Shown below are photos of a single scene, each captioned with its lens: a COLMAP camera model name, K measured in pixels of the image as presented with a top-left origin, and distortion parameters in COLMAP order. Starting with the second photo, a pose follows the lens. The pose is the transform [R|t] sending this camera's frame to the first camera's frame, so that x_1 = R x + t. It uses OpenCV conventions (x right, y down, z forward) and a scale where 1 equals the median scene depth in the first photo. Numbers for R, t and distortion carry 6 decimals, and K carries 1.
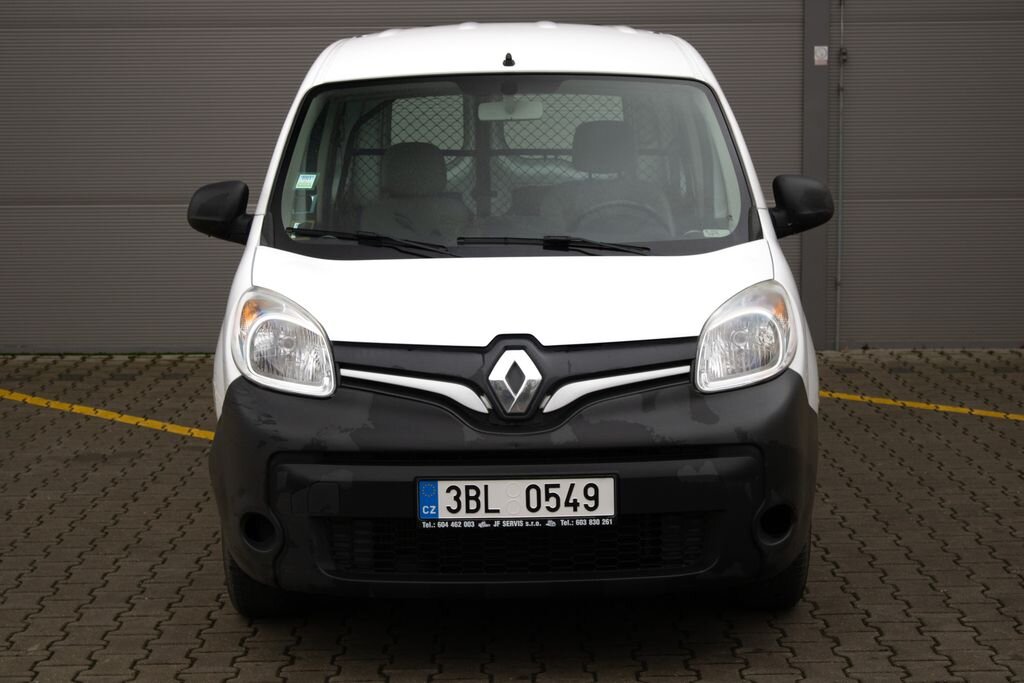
lens RADIAL K [[2009.4, 0, 518.6], [0, 2009.4, 333.8], [0, 0, 1]] dist [0.100558, 0.000000]
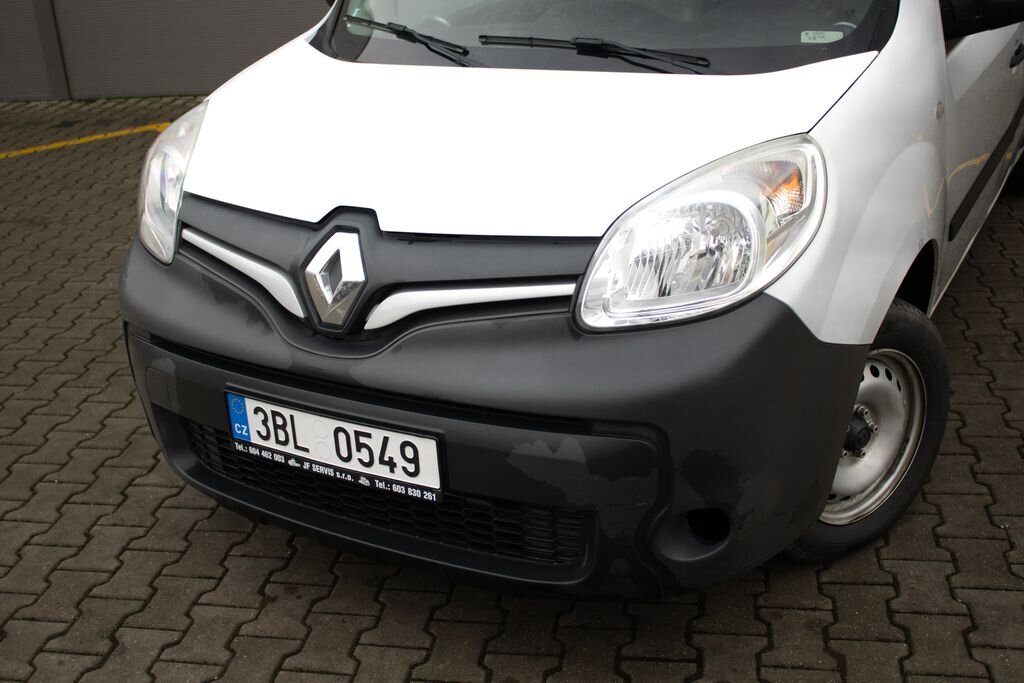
lens RADIAL K [[1147.8, 0, 501.4], [0, 1147.8, 344.5], [0, 0, 1]] dist [-0.074904, 0.000000]
pose [[0.856310, 0.161370, -0.490605, 0.252510], [-0.009728, 0.954804, 0.297076, -0.075662], [0.516370, -0.249617, 0.819178, 0.698673]]
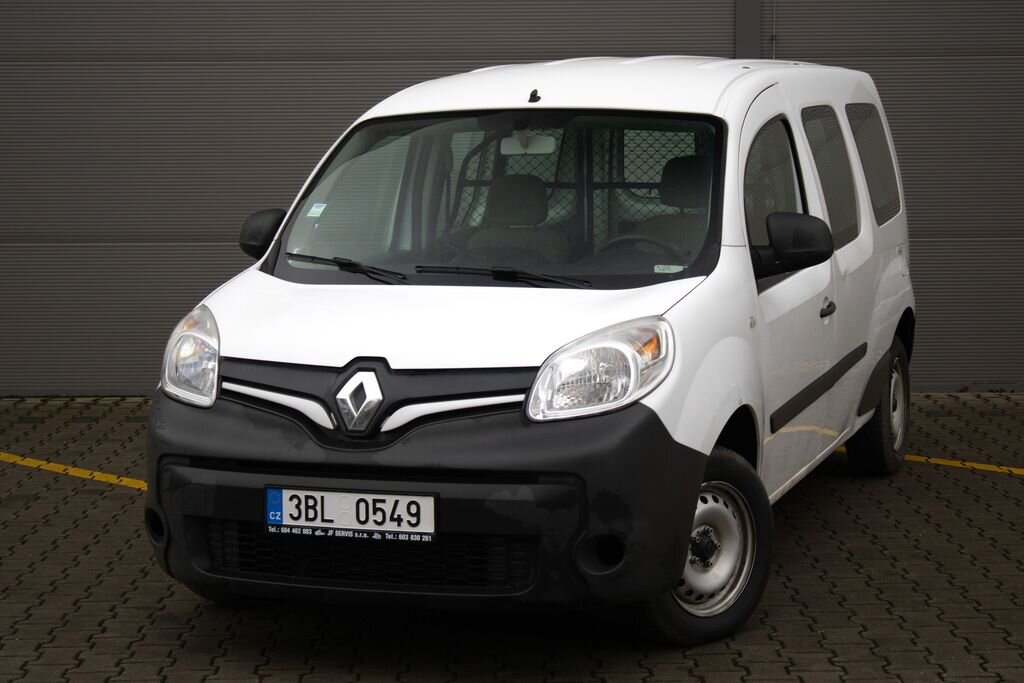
lens RADIAL K [[2158.9, 0, 510.2], [0, 2158.9, 346.1], [0, 0, 1]] dist [-0.025564, 0.000000]
pose [[0.937546, 0.039683, -0.345591, 0.470059], [-0.044292, 0.999004, -0.005445, -0.002634], [0.345031, 0.020412, 0.938369, -0.044533]]
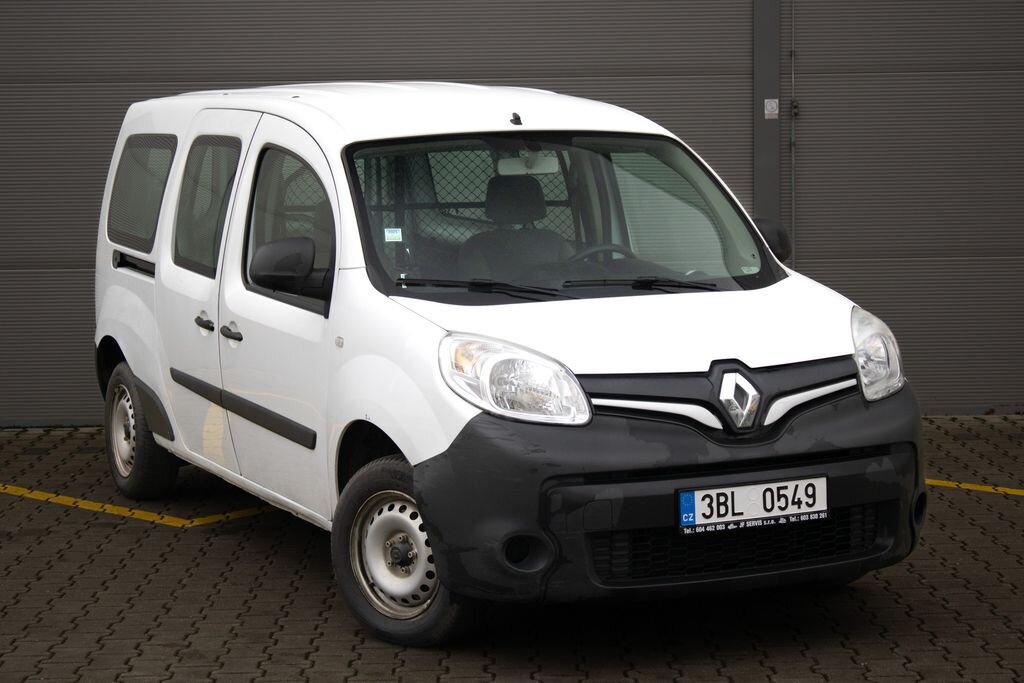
lens RADIAL K [[2298.8, 0, 507.5], [0, 2298.8, 348.3], [0, 0, 1]] dist [-0.203005, 0.000000]
pose [[0.906950, -0.046609, 0.418651, -0.668033], [0.060852, 0.997932, -0.020726, 0.013601], [-0.416819, 0.044273, 0.907911, -0.125660]]
